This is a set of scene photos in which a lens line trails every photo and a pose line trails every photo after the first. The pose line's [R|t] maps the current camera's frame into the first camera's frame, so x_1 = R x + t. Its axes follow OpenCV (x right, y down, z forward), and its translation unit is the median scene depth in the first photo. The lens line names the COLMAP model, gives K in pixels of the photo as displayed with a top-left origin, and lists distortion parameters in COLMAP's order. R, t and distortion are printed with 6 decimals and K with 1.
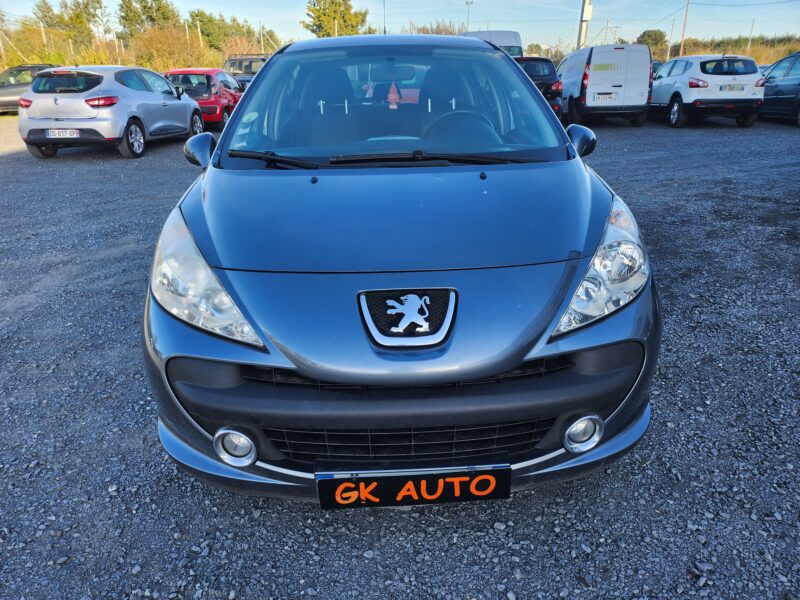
lens RADIAL K [[576.4, 0, 400.0], [0, 576.4, 300.0], [0, 0, 1]] dist [0.009364, -0.002243]
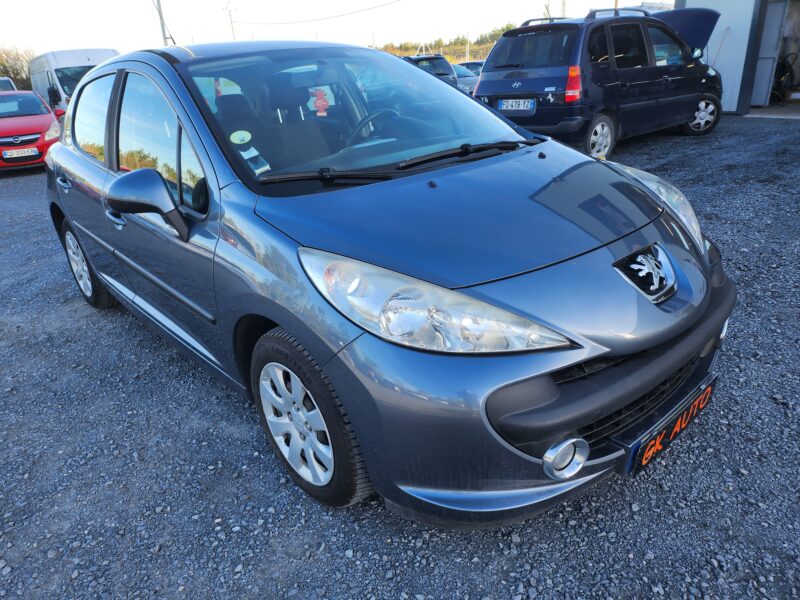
lens RADIAL K [[576.4, 0, 400.0], [0, 576.4, 300.0], [0, 0, 1]] dist [0.009364, -0.002243]
pose [[0.784060, -0.282720, 0.552557, -0.933078], [0.294422, 0.953116, 0.069895, -0.134963], [-0.546411, 0.107883, 0.830540, 0.333373]]
